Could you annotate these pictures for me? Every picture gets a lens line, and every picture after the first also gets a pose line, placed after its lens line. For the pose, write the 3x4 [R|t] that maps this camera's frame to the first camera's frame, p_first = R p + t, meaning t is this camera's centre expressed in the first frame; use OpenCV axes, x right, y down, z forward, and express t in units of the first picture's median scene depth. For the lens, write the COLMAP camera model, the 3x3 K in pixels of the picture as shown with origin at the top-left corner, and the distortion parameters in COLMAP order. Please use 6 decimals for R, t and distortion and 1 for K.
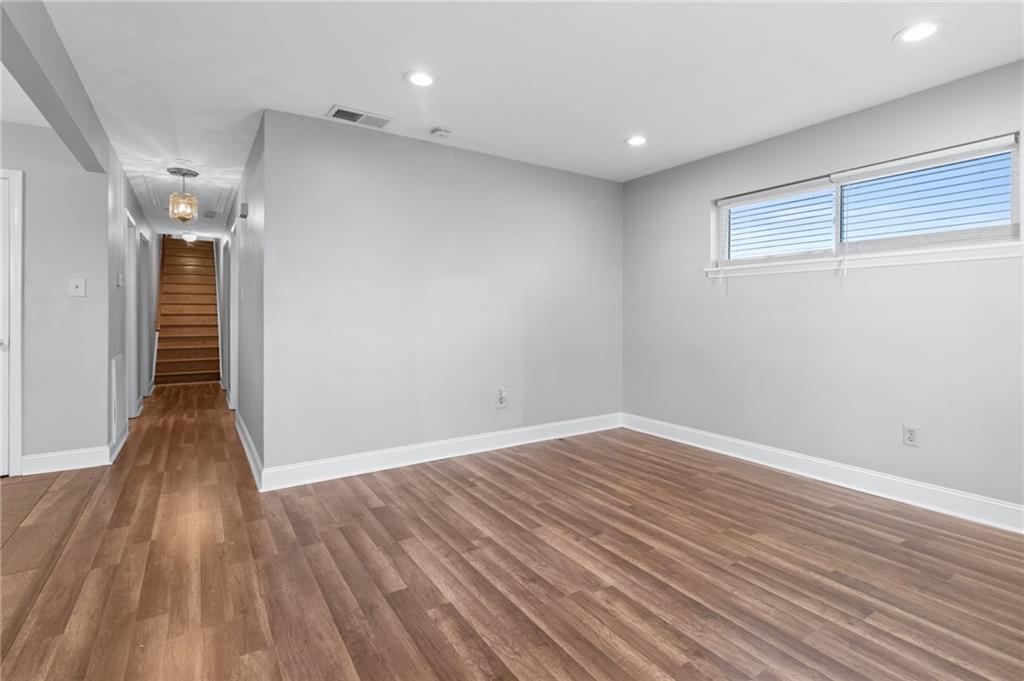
lens RADIAL K [[476.8, 0, 508.6], [0, 476.8, 310.0], [0, 0, 1]] dist [0.002766, 0.000822]
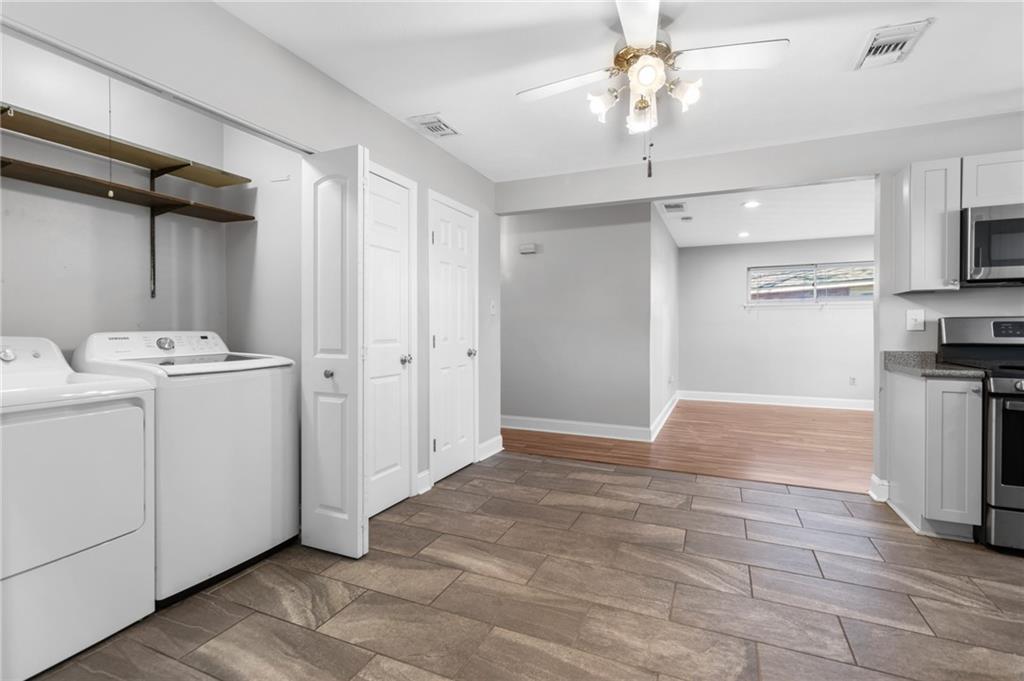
lens RADIAL K [[476.8, 0, 508.4], [0, 476.8, 331.6], [0, 0, 1]] dist [0.002766, 0.000822]
pose [[0.840884, -0.004285, 0.541199, -2.205320], [-0.002820, 0.999920, 0.012297, -0.003577], [-0.541208, -0.011867, 0.840805, -0.077341]]
